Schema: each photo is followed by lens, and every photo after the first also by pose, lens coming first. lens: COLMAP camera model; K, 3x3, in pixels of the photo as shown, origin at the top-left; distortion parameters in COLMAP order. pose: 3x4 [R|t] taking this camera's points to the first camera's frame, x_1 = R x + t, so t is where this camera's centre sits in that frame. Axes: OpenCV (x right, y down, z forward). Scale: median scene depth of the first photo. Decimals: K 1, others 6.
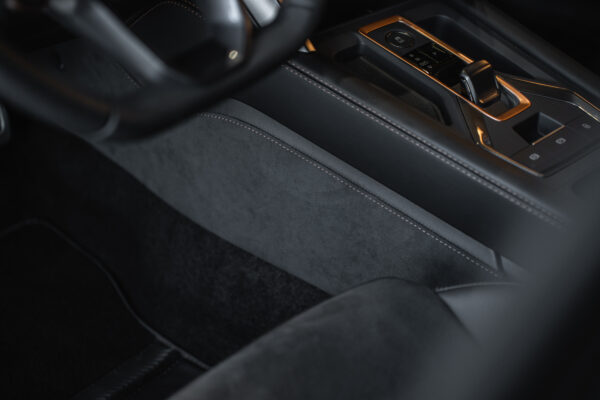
lens RADIAL K [[1273.4, 0, 301.2], [0, 1273.4, 200.6], [0, 0, 1]] dist [0.608186, 0.000000]
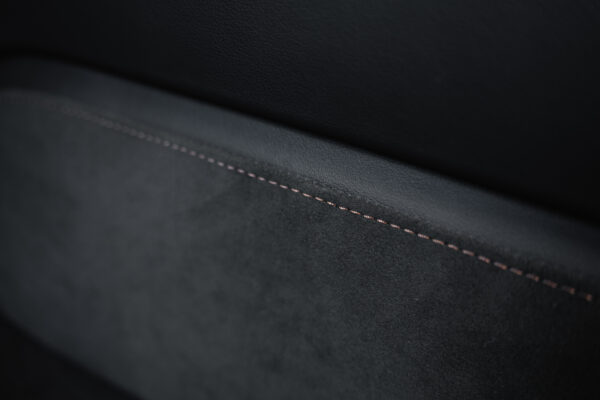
lens RADIAL K [[492.1, 0, 299.4], [0, 492.1, 199.8], [0, 0, 1]] dist [-0.080992, 0.012497]
pose [[0.989278, -0.056143, 0.134825, 0.031667], [0.088557, 0.964683, -0.248081, 0.034206], [-0.116136, 0.257361, 0.959311, 0.842258]]
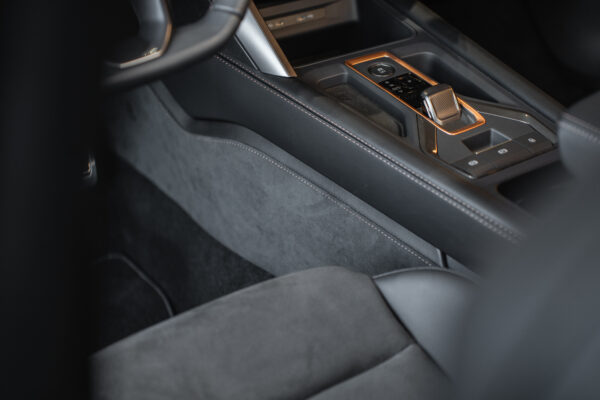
lens RADIAL K [[1273.4, 0, 297.1], [0, 1273.4, 200.1], [0, 0, 1]] dist [0.608186, 0.000000]
pose [[0.977275, 0.009007, -0.211783, 0.242876], [-0.033966, 0.992841, -0.114511, 0.117111], [0.209235, 0.119102, 0.970585, -0.081287]]
